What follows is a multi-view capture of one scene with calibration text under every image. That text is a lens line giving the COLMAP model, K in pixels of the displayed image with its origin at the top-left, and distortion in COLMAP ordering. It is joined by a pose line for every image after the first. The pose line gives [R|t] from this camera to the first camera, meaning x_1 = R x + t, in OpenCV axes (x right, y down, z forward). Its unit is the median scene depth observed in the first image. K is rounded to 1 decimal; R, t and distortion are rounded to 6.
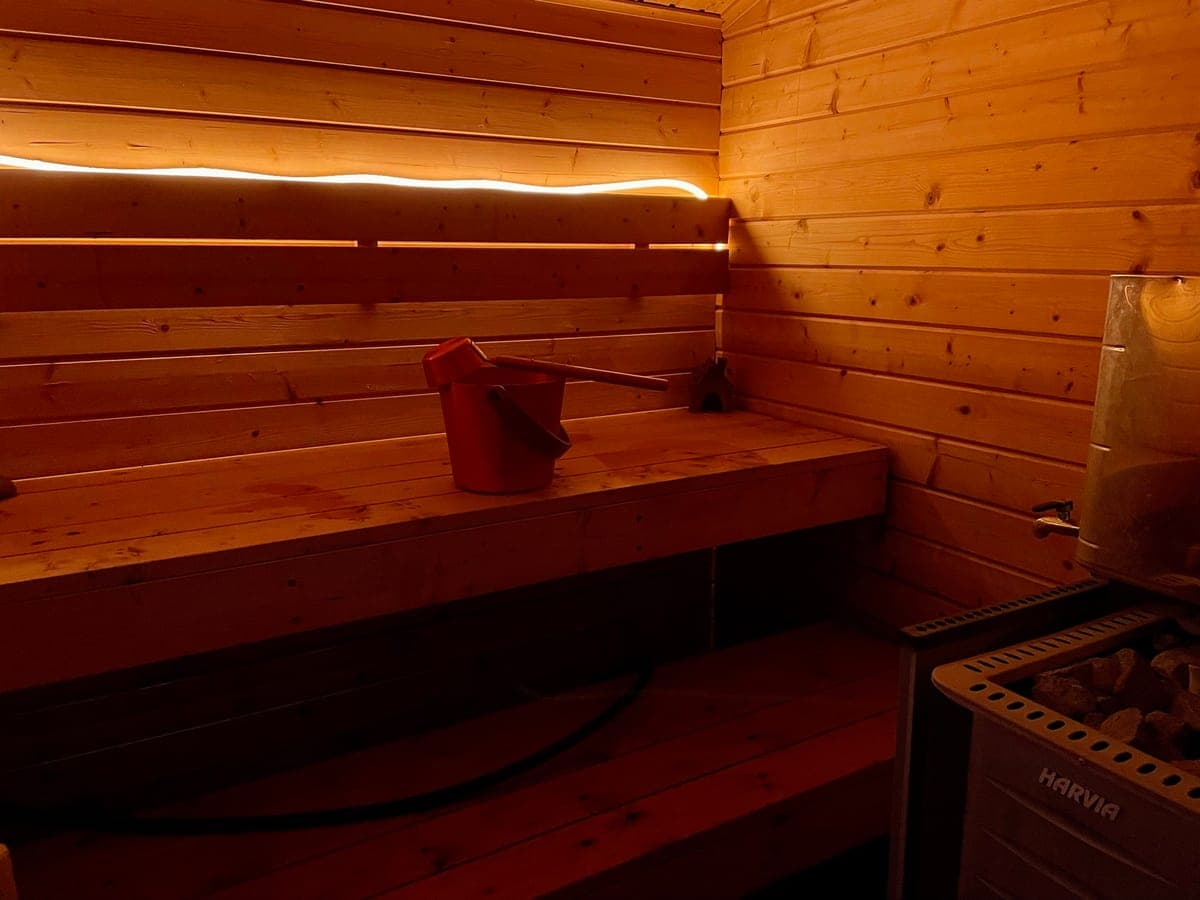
lens RADIAL K [[898.0, 0, 600.0], [0, 898.0, 450.0], [0, 0, 1]] dist [0.007836, 0.001661]
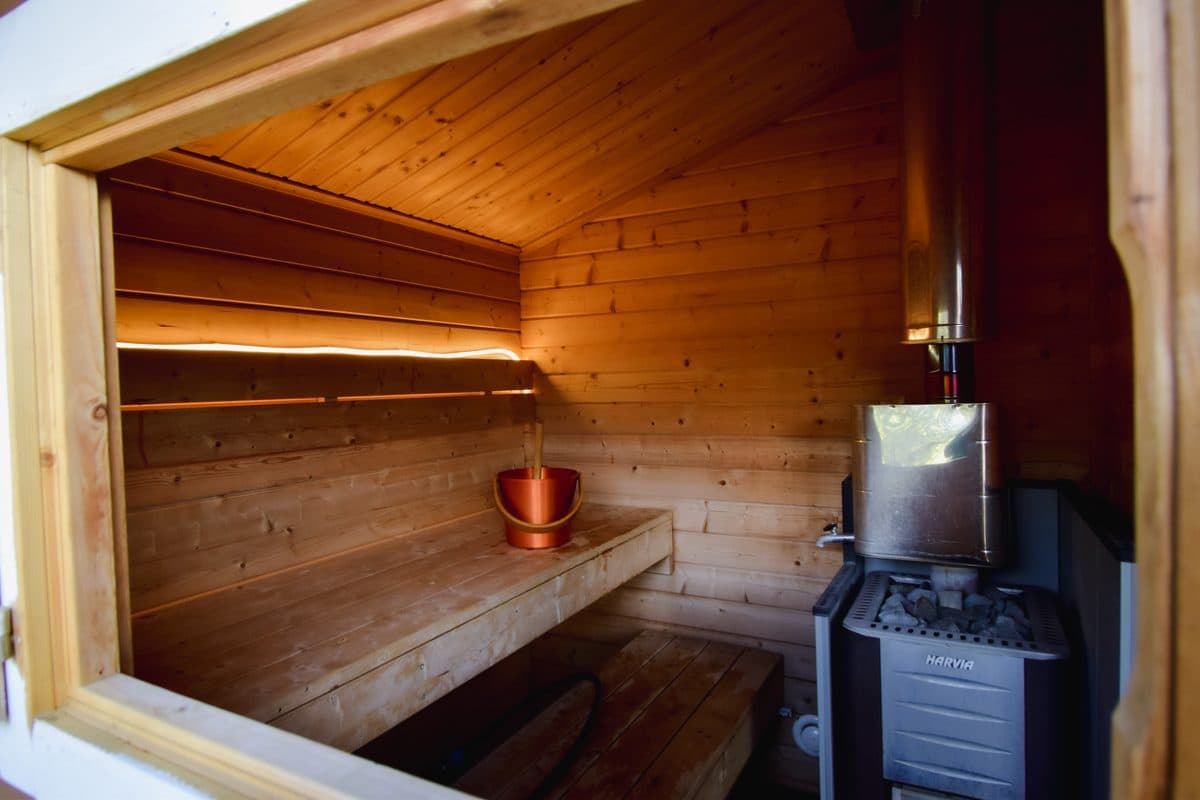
lens RADIAL K [[664.4, 0, 600.0], [0, 664.4, 400.0], [0, 0, 1]] dist [-0.000282, -0.000012]
pose [[0.860896, -0.033045, 0.507707, -0.352335], [0.131994, 0.978228, -0.160146, -0.021231], [-0.491362, 0.204883, 0.846514, 0.008262]]
